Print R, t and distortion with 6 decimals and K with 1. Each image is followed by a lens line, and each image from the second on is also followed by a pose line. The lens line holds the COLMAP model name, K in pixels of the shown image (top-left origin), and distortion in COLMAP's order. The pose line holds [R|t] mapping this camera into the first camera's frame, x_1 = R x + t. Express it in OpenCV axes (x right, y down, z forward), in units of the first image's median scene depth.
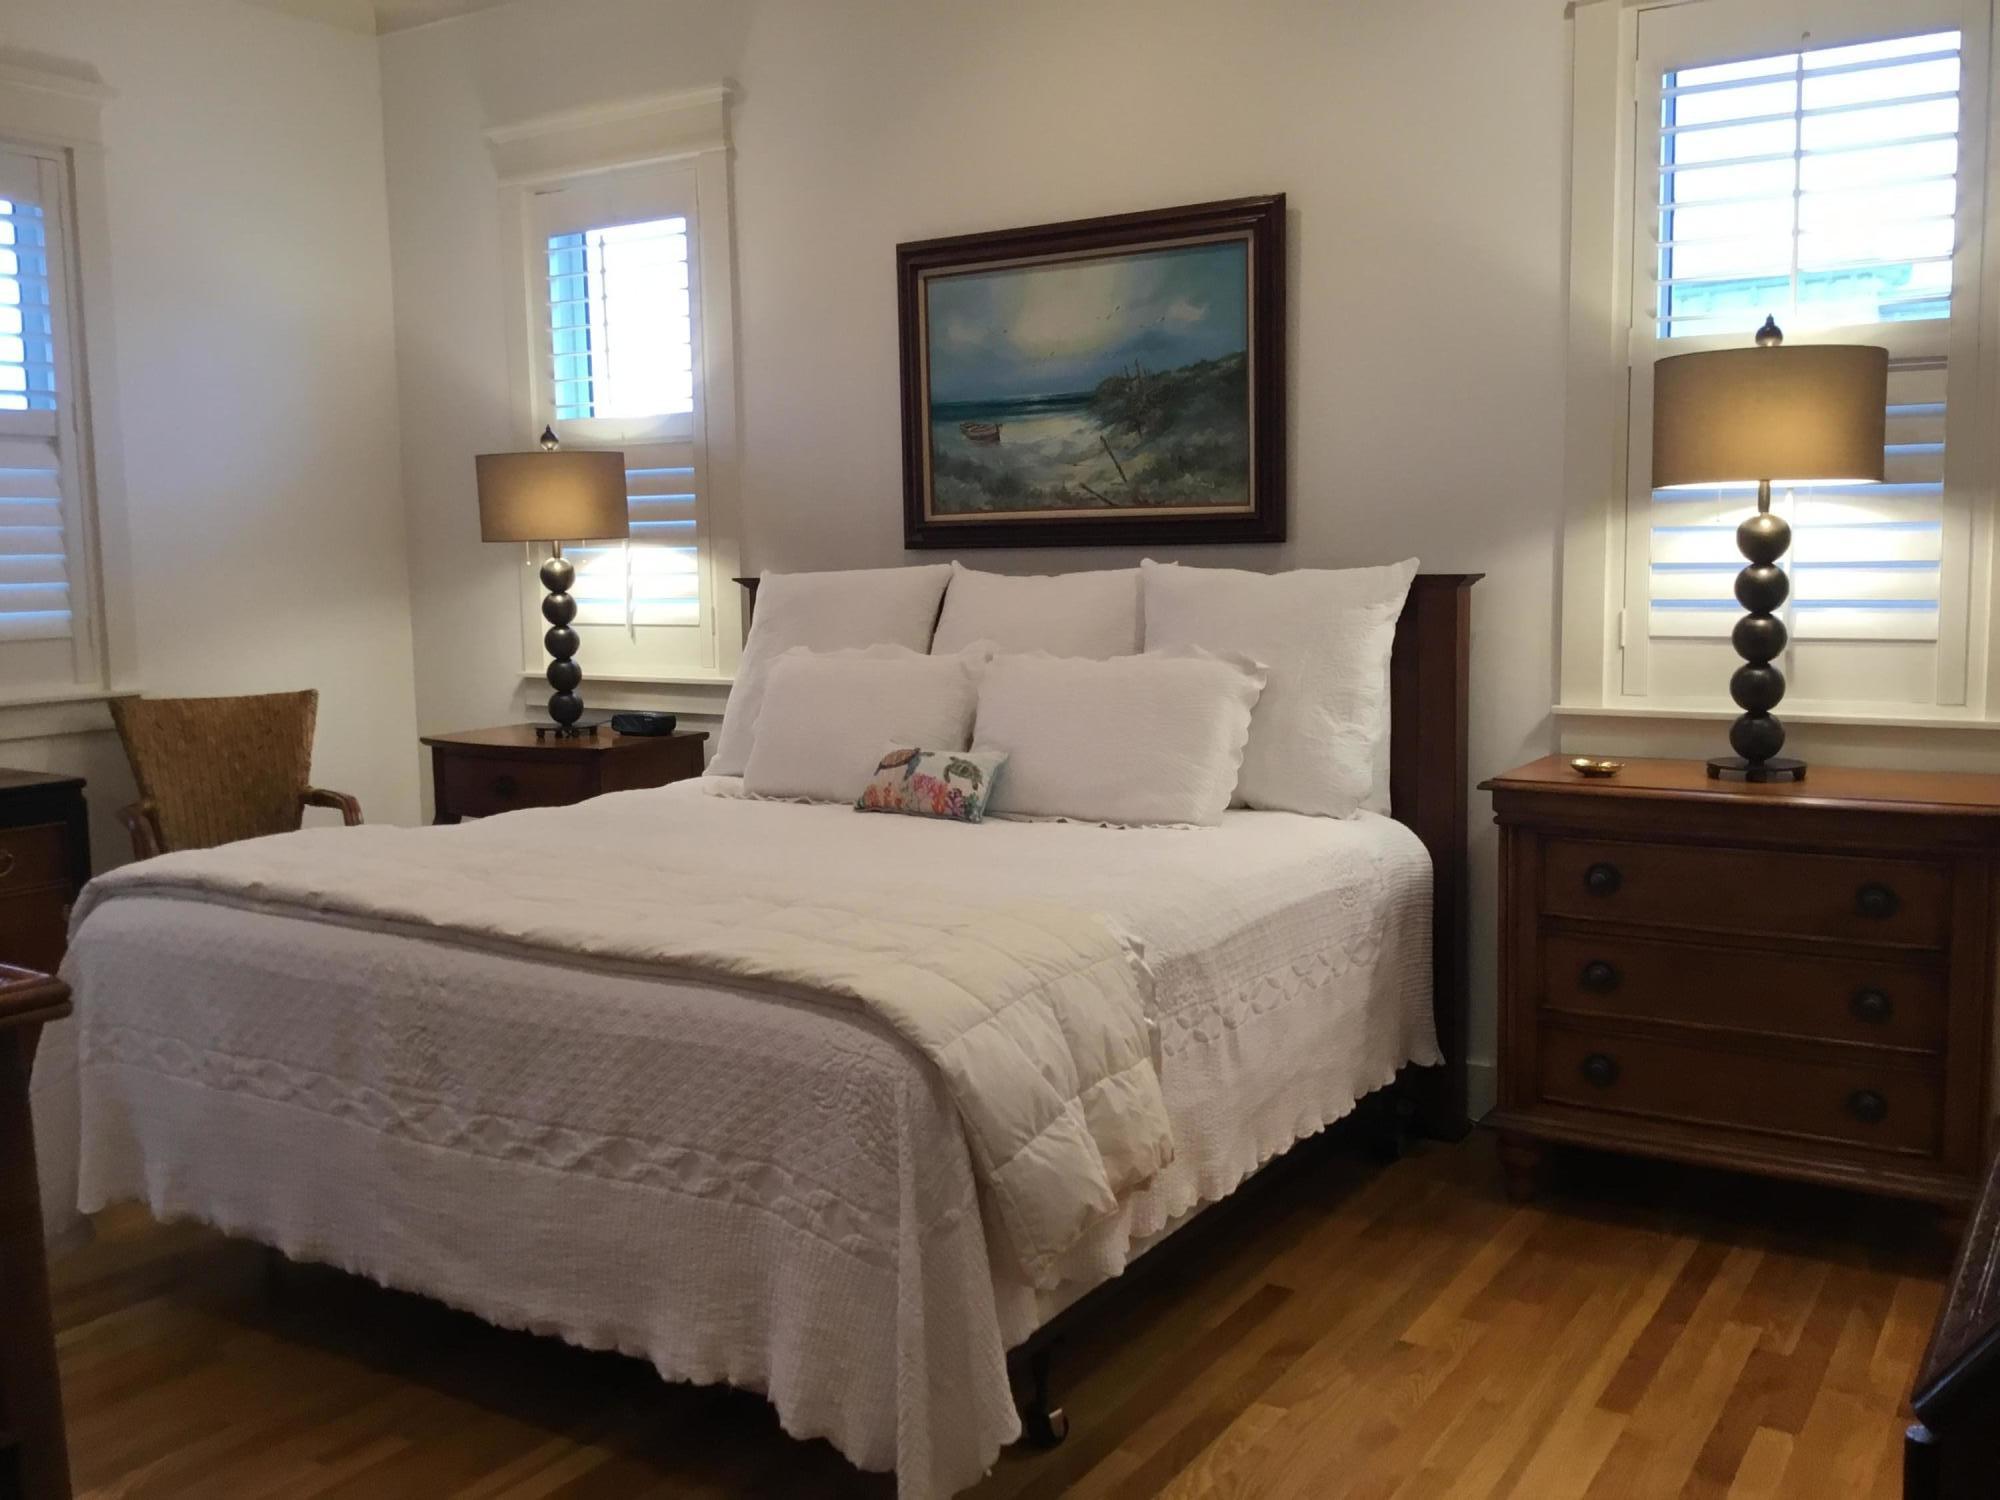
lens RADIAL K [[1807.2, 0, 1024.4], [0, 1807.2, 742.5], [0, 0, 1]] dist [0.071414, -0.004514]
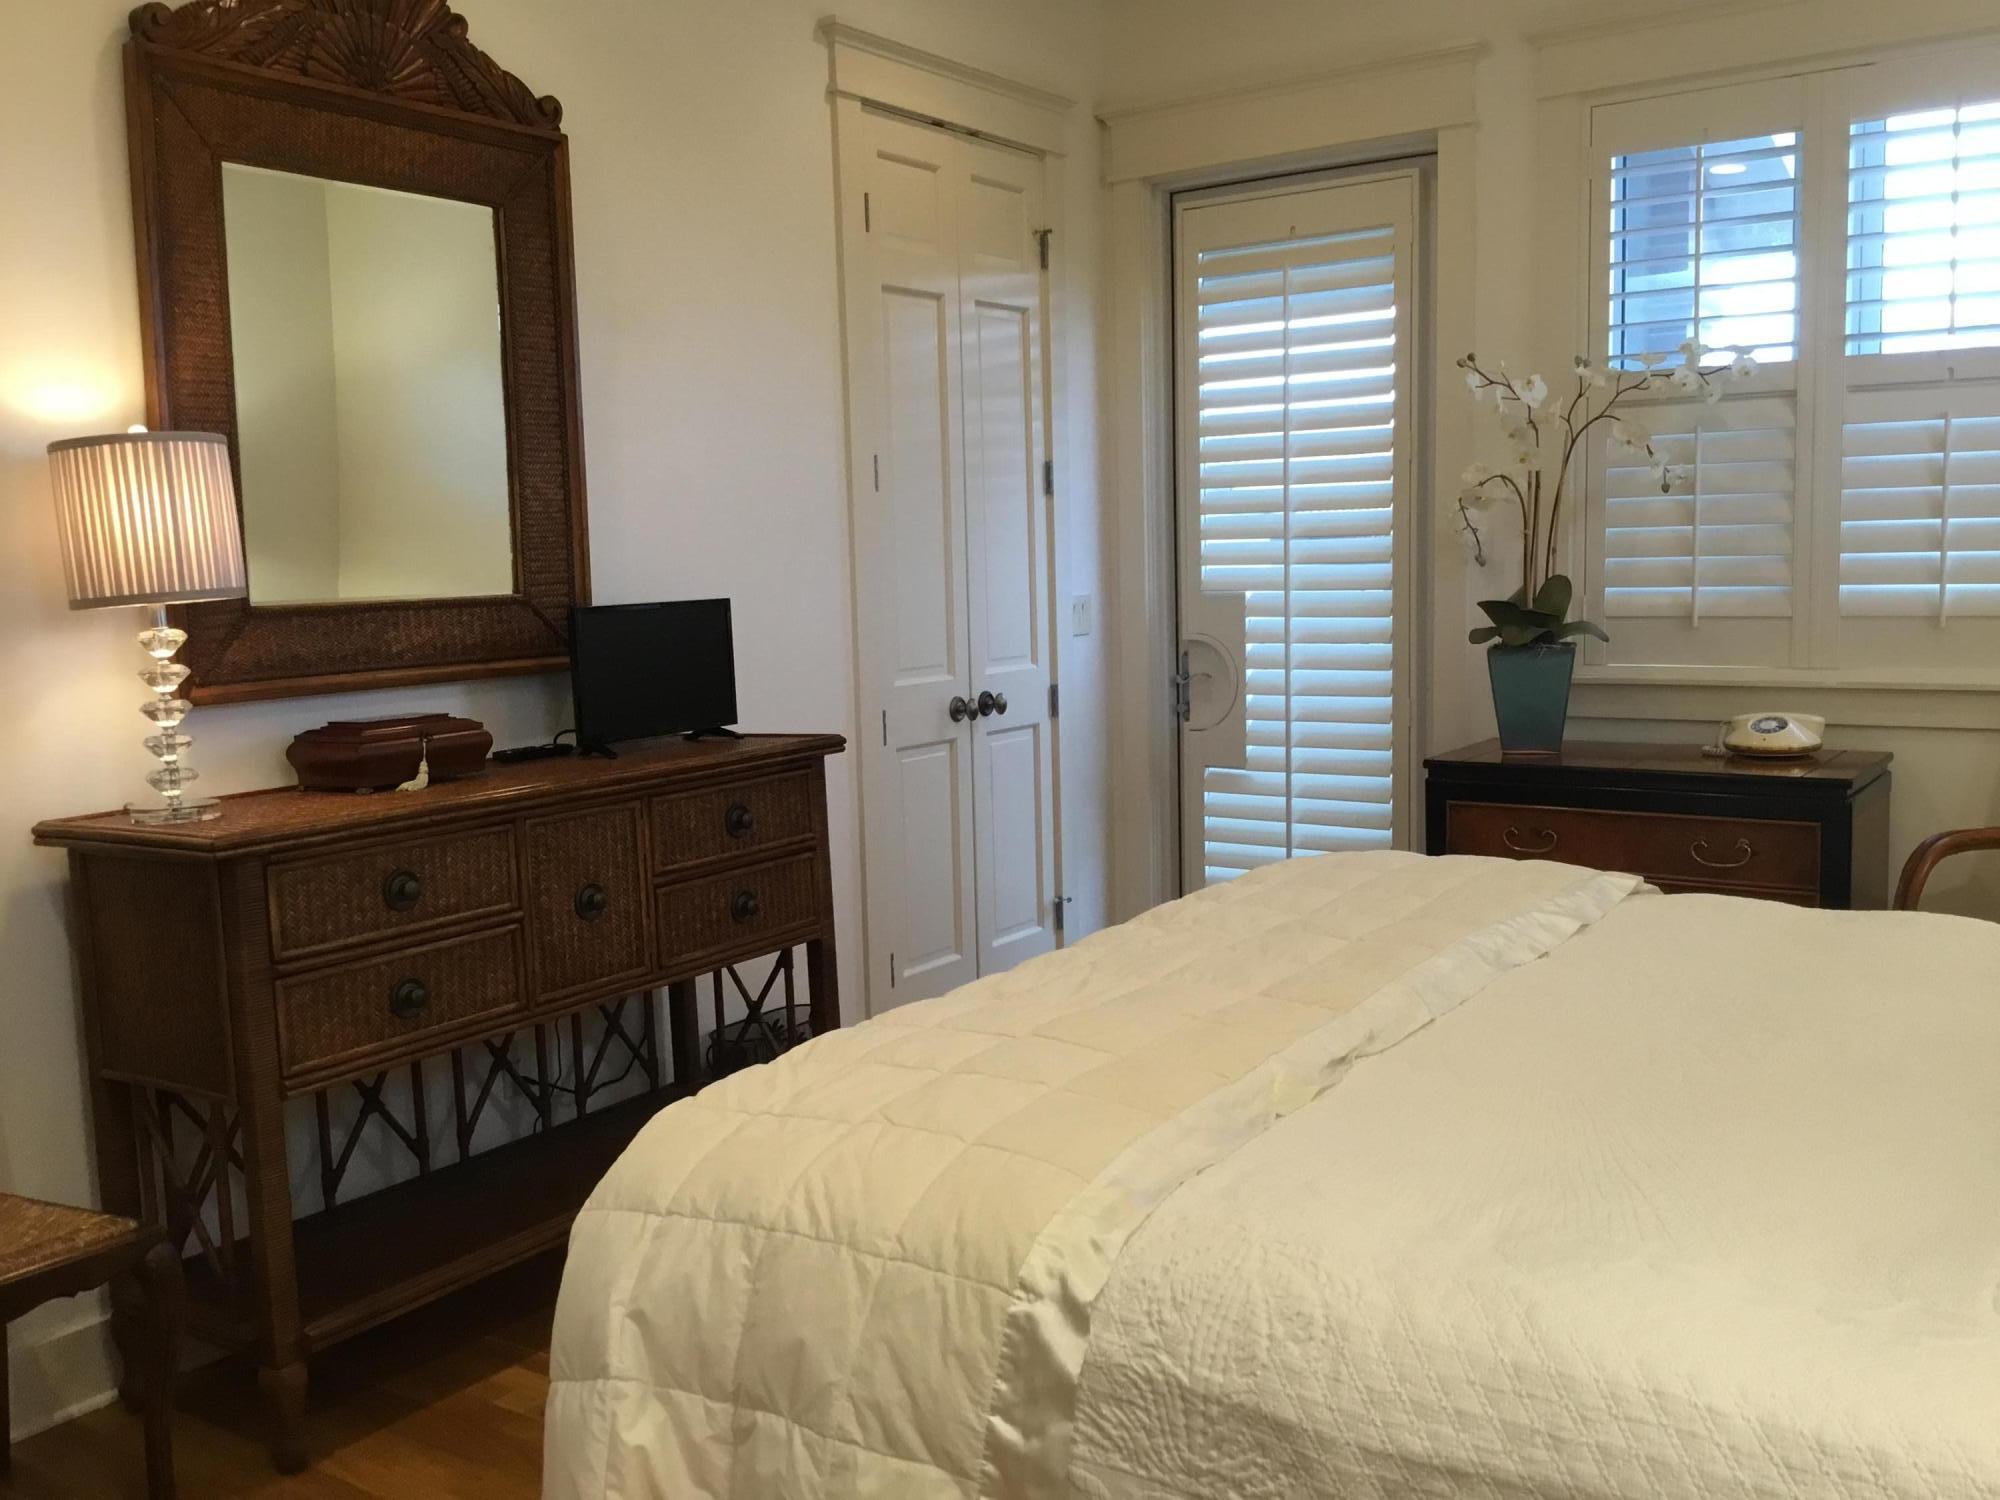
lens RADIAL K [[1807.2, 0, 1024.4], [0, 1807.2, 742.5], [0, 0, 1]] dist [0.071414, -0.004514]
pose [[-0.040978, 0.143619, -0.988784, 0.579524], [-0.076218, 0.986283, 0.146415, -0.131157], [0.996249, 0.081363, -0.029469, 0.996214]]
